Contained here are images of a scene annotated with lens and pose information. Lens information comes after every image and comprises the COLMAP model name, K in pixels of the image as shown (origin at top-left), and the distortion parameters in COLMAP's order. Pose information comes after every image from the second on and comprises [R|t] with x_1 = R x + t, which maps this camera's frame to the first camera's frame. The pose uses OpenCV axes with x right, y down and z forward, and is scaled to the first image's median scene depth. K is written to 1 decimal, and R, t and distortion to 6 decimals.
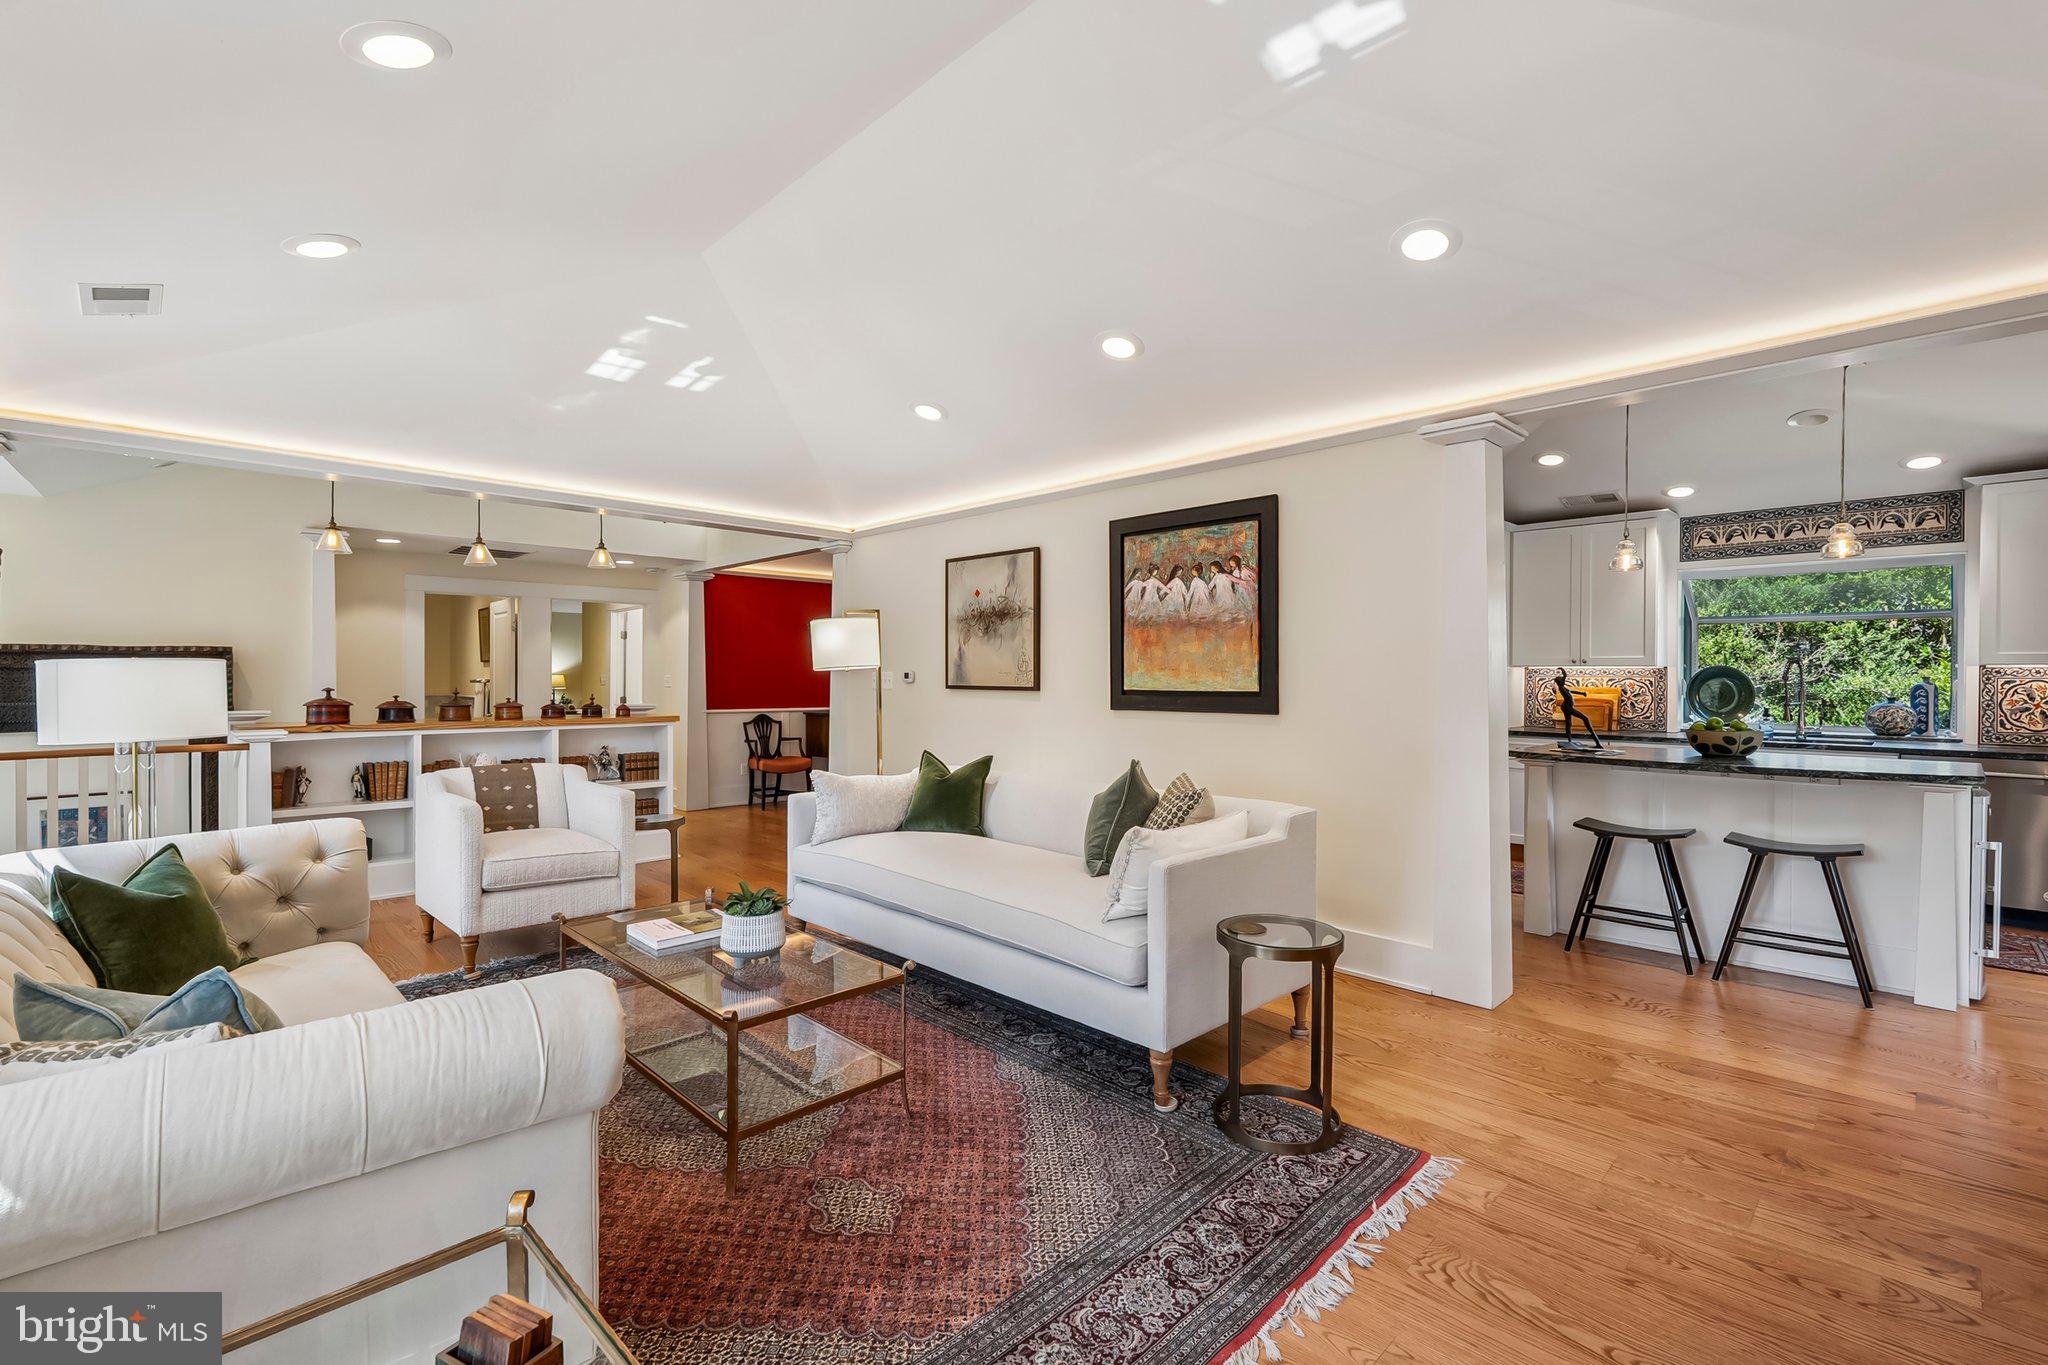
lens RADIAL K [[907.7, 0, 1005.8], [0, 907.7, 664.8], [0, 0, 1]] dist [-0.007164, 0.001290]
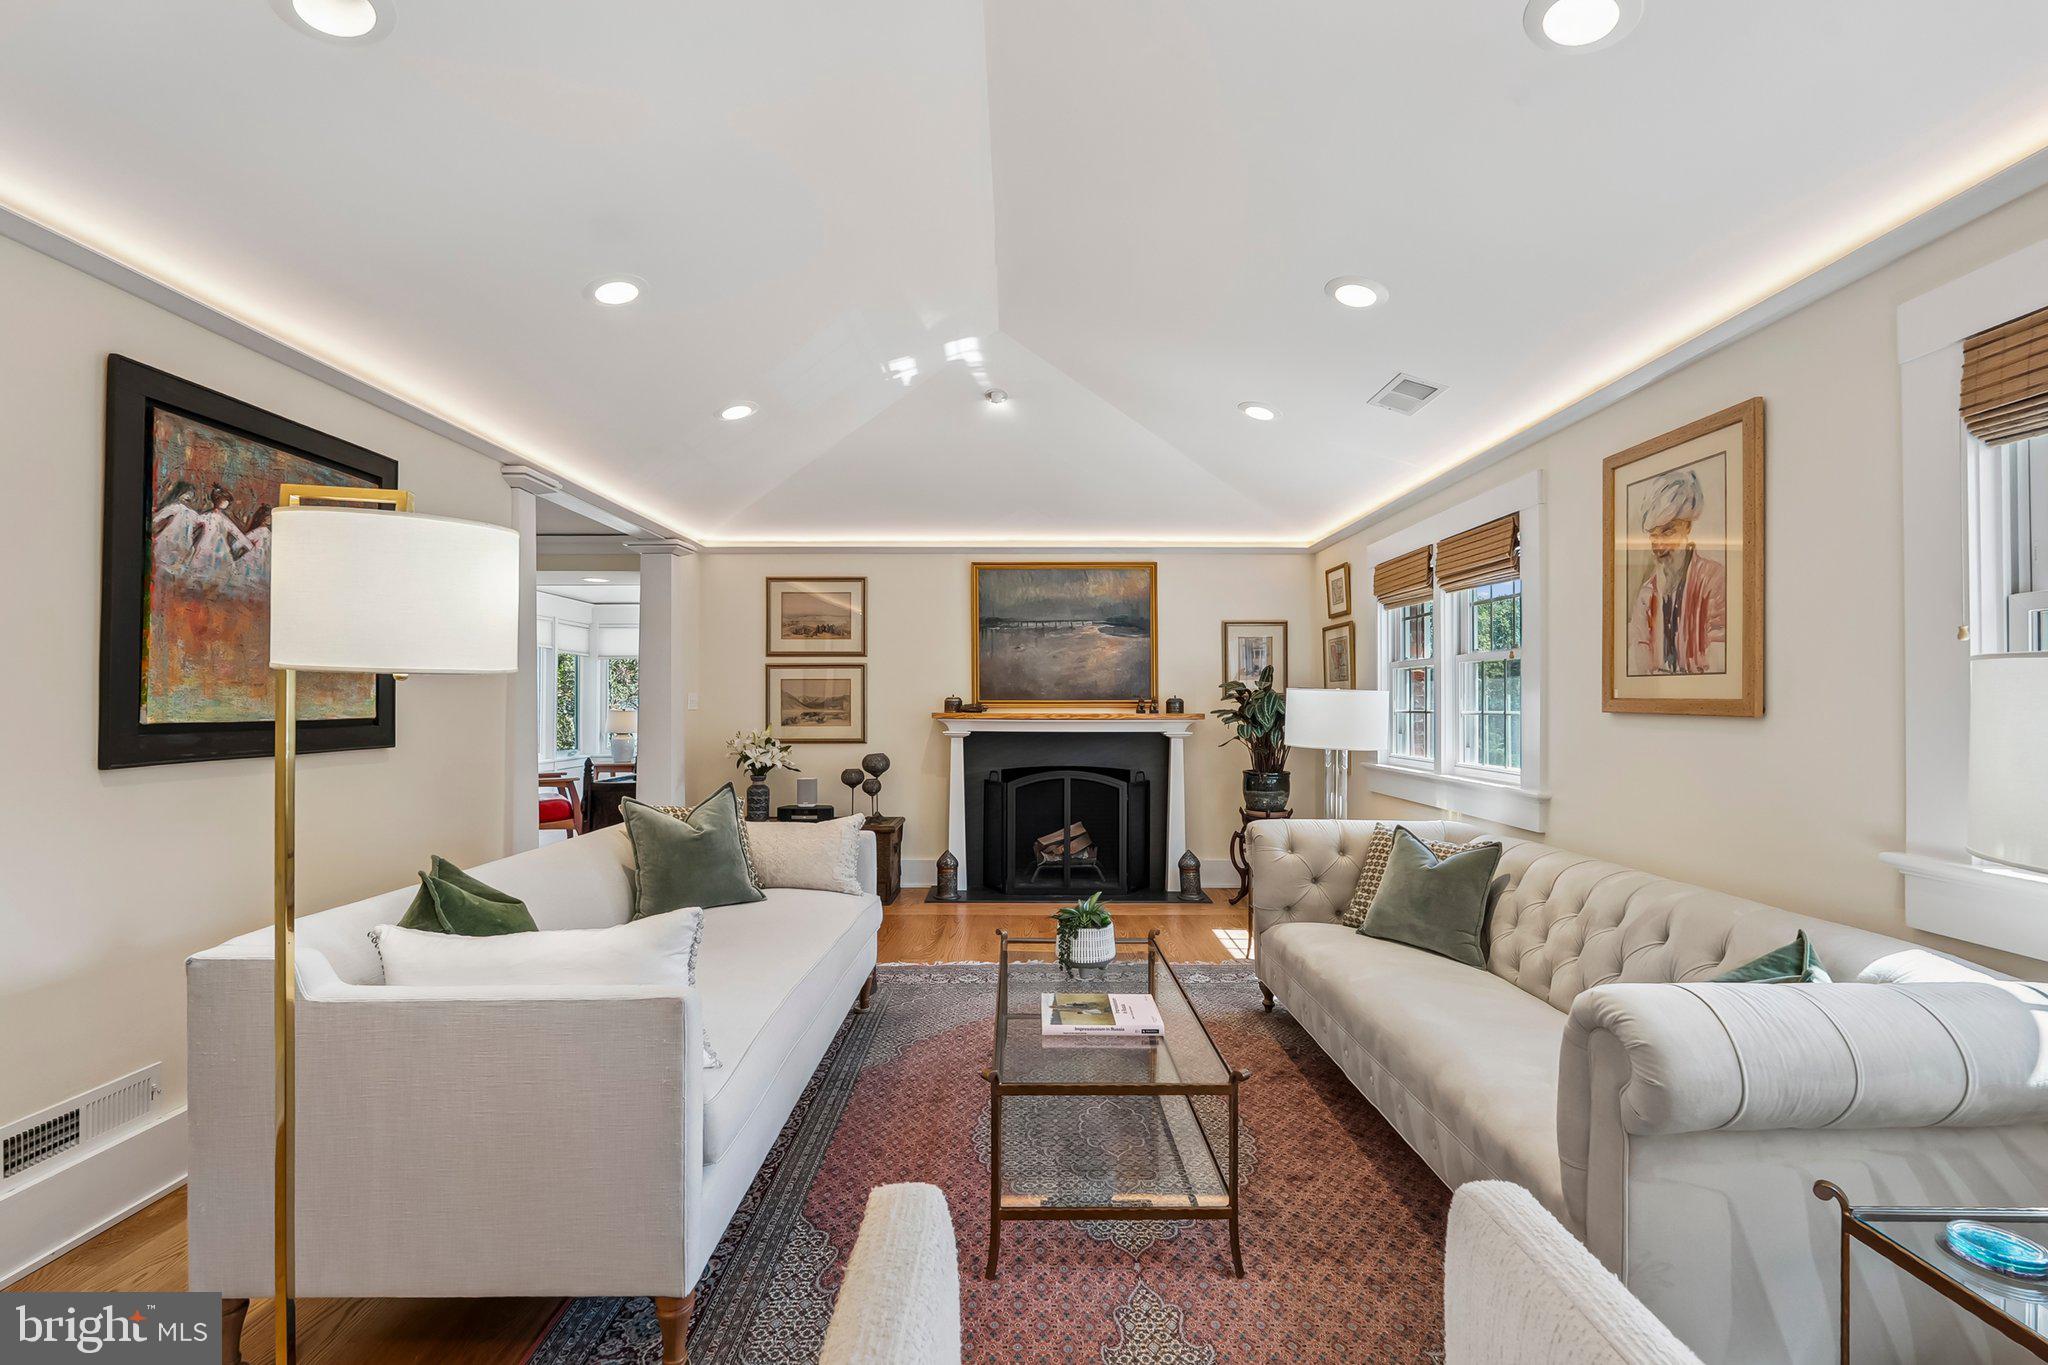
lens RADIAL K [[907.7, 0, 1027.9], [0, 907.7, 688.4], [0, 0, 1]] dist [-0.007164, 0.001290]
pose [[-0.725858, 0.006273, 0.687816, -0.571523], [-0.013343, 0.999642, -0.023198, 0.015009], [-0.687715, -0.026016, -0.725515, 1.088620]]
